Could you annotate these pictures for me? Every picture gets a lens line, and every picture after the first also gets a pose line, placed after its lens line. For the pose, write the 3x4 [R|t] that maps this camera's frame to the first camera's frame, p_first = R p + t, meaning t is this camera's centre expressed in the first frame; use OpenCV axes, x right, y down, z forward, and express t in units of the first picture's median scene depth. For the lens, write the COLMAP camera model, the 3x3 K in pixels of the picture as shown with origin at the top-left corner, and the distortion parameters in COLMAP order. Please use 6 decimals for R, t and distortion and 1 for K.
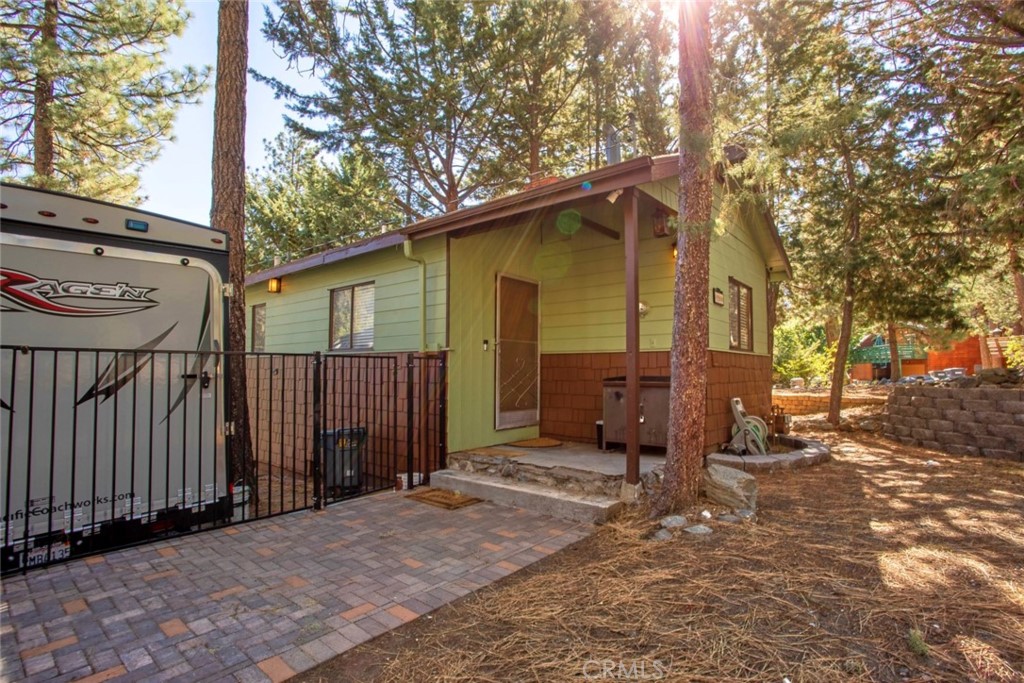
lens RADIAL K [[498.8, 0, 520.9], [0, 498.8, 350.5], [0, 0, 1]] dist [-0.084783, 0.041310]
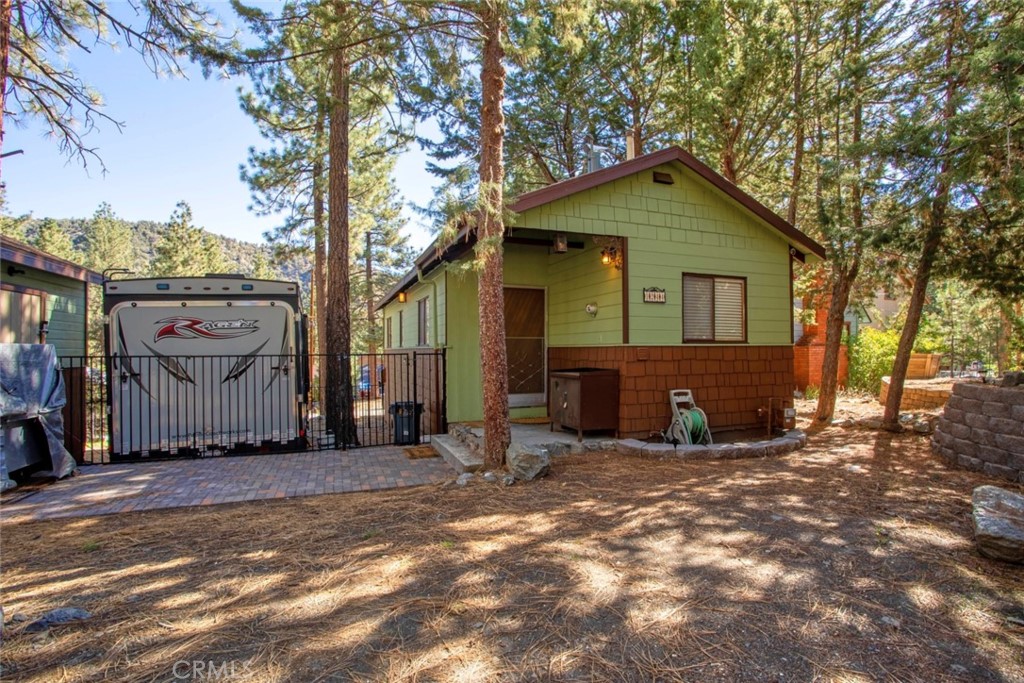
lens RADIAL K [[498.8, 0, 520.9], [0, 498.8, 350.5], [0, 0, 1]] dist [-0.084783, 0.041310]
pose [[0.872847, -0.007250, -0.487941, 1.049974], [0.027128, 0.999064, 0.033683, -0.051608], [0.487240, -0.042637, 0.872227, -0.139563]]
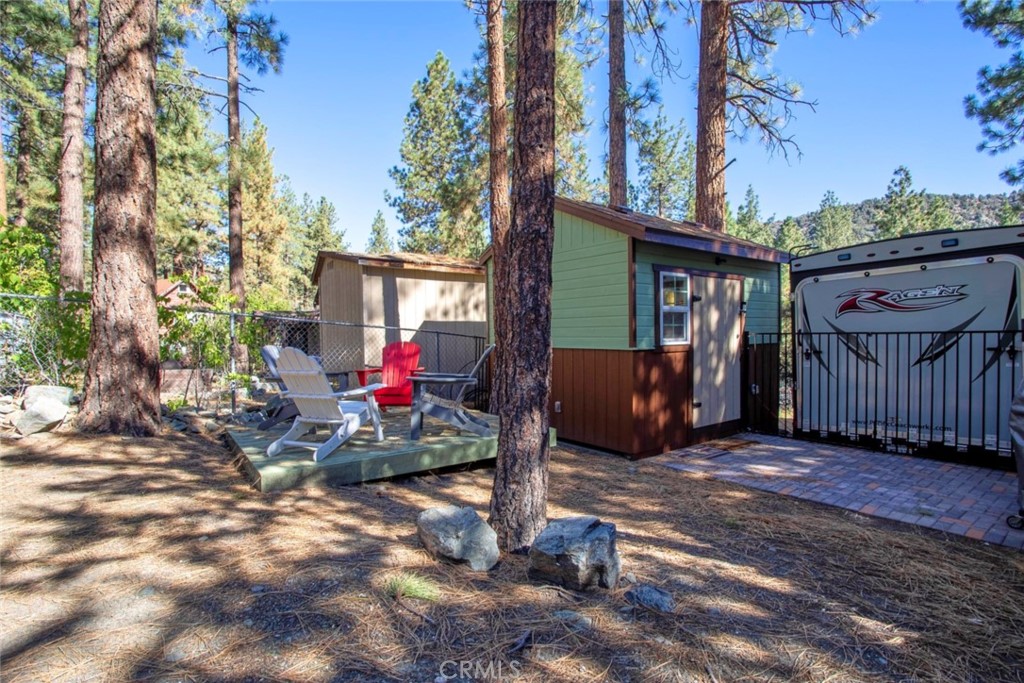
lens RADIAL K [[498.3, 0, 521.1], [0, 498.3, 349.0], [0, 0, 1]] dist [-0.069760, 0.026666]
pose [[-0.224518, 0.029815, -0.974014, 0.884813], [0.054419, 0.998356, 0.018016, -0.041370], [0.972949, -0.048960, -0.225771, 0.068038]]
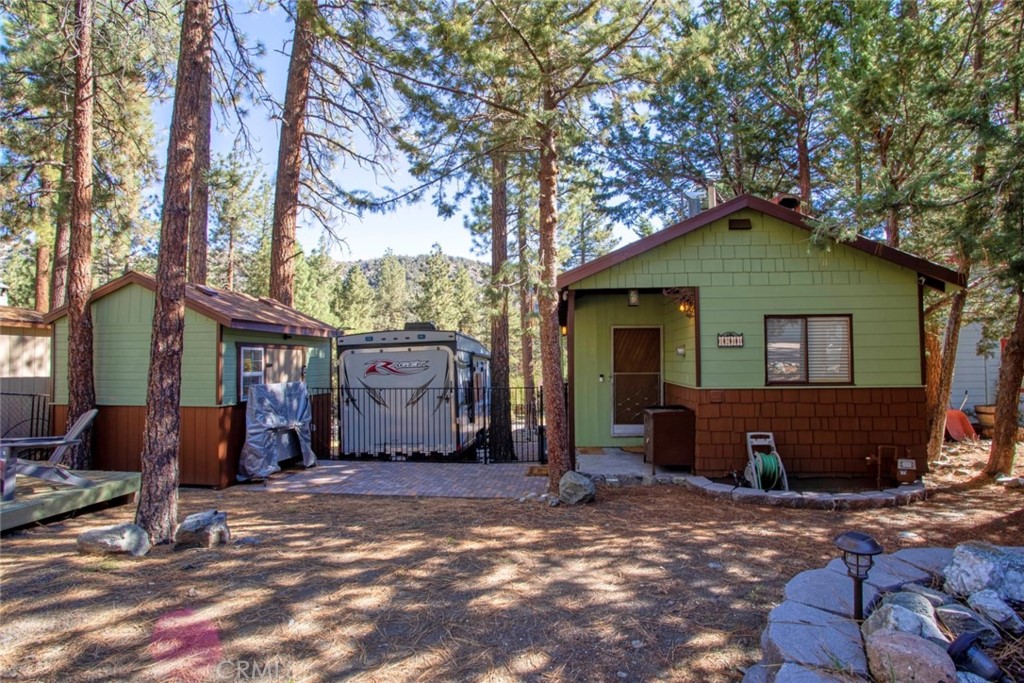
lens RADIAL K [[498.3, 0, 521.1], [0, 498.3, 349.0], [0, 0, 1]] dist [-0.069760, 0.026666]
pose [[0.558716, -0.029257, -0.828843, 1.648668], [0.043159, 0.999049, -0.006172, -0.158500], [0.828235, -0.032324, 0.559447, -0.022093]]
